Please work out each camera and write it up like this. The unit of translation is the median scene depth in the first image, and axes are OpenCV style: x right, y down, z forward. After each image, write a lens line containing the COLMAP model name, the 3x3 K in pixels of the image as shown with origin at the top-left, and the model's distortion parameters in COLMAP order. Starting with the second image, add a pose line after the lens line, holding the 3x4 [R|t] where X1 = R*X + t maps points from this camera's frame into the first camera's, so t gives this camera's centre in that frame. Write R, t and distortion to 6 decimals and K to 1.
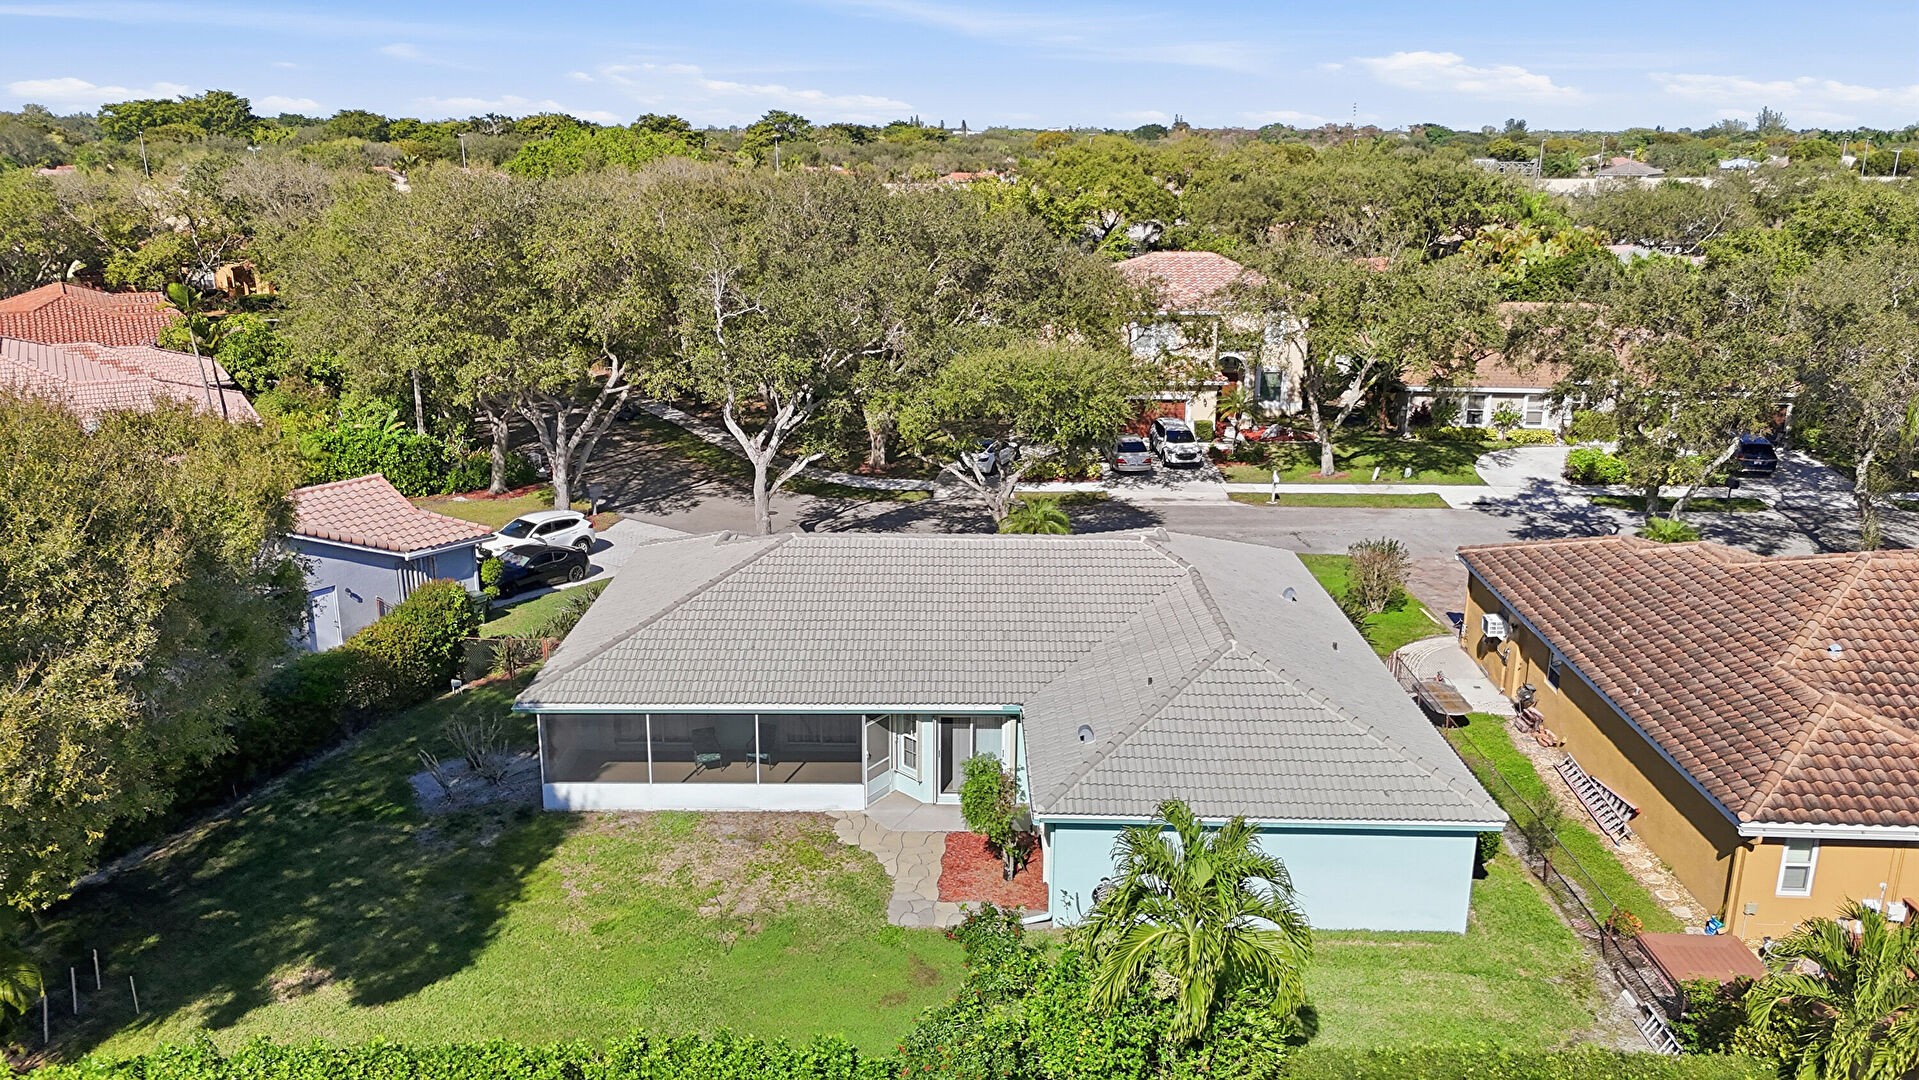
lens RADIAL K [[1373.1, 0, 959.5], [0, 1373.1, 540.0], [0, 0, 1]] dist [0.095757, -0.104287]
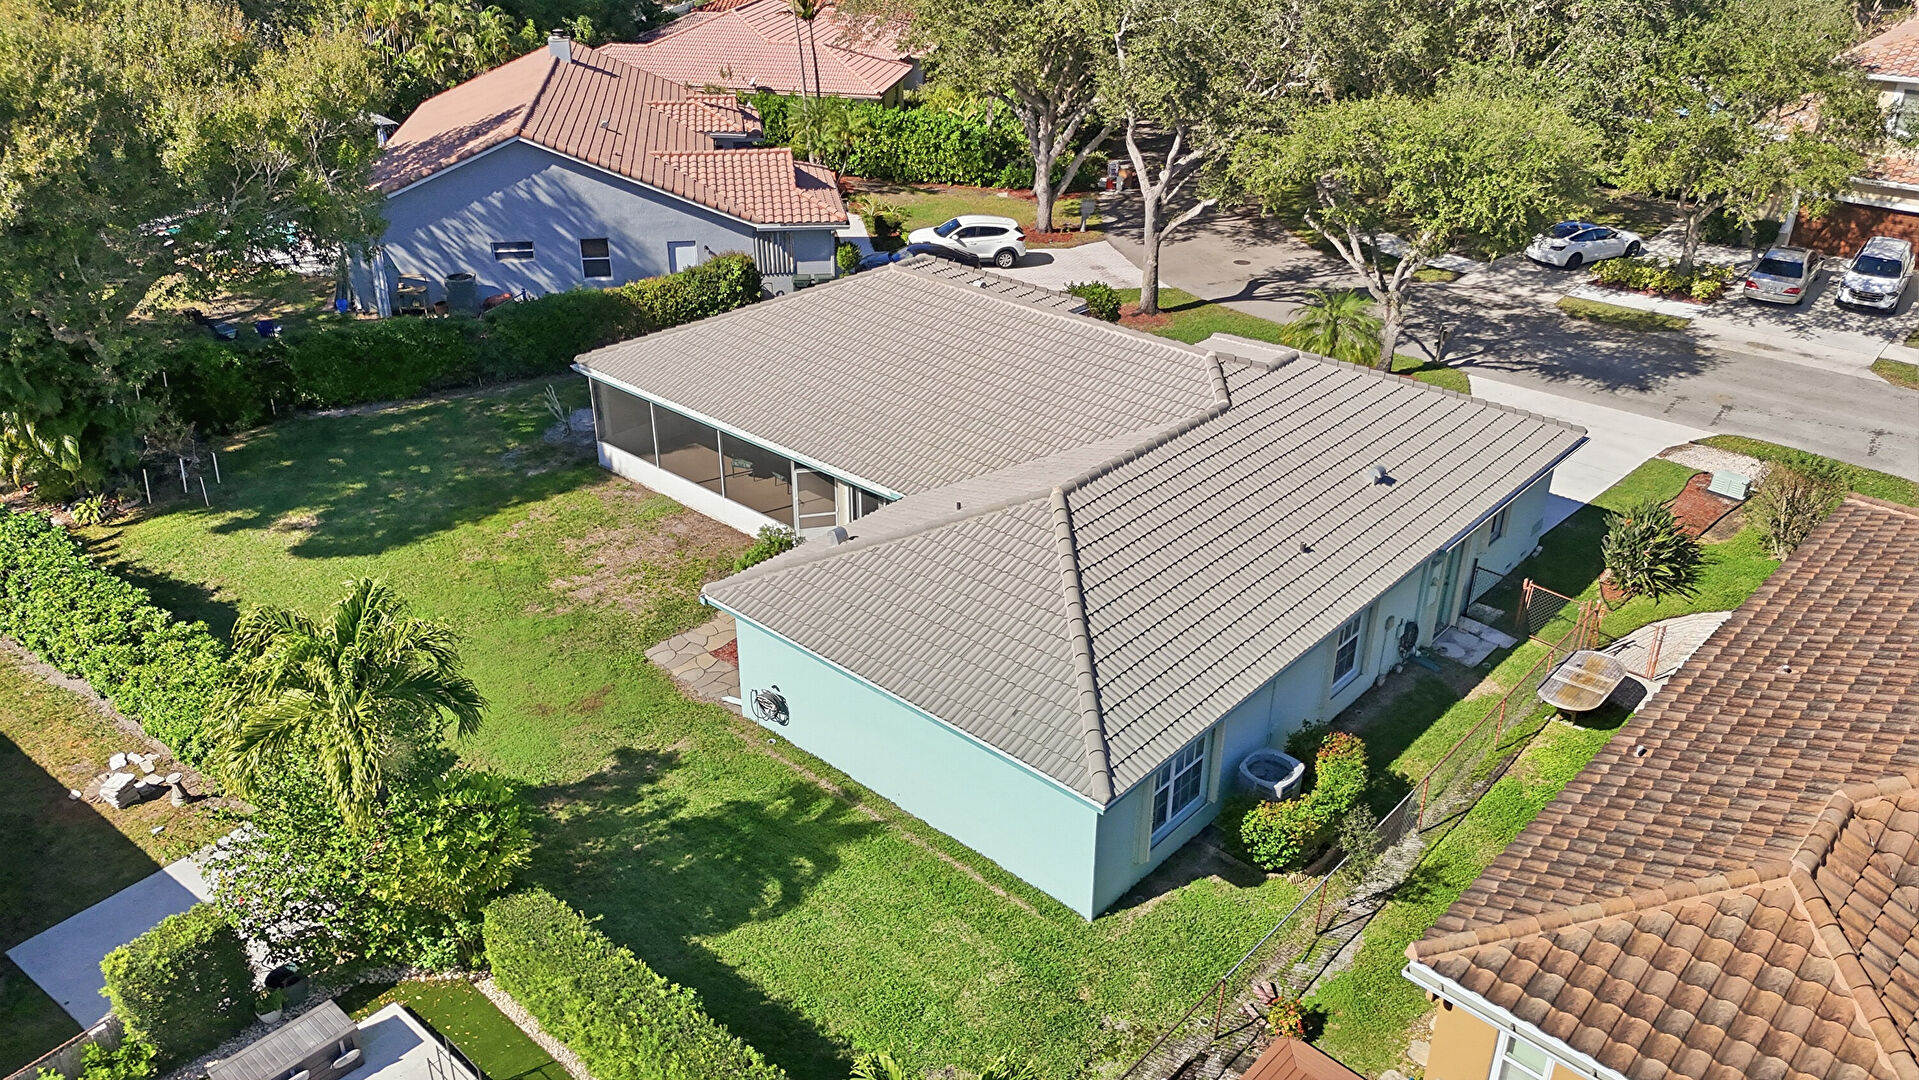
lens RADIAL K [[1373.1, 0, 959.5], [0, 1373.1, 540.0], [0, 0, 1]] dist [0.095757, -0.104287]
pose [[0.754293, 0.305639, -0.581057, 0.348247], [-0.187075, 0.948399, 0.256014, -0.051051], [0.629322, -0.084408, 0.772547, 0.192798]]
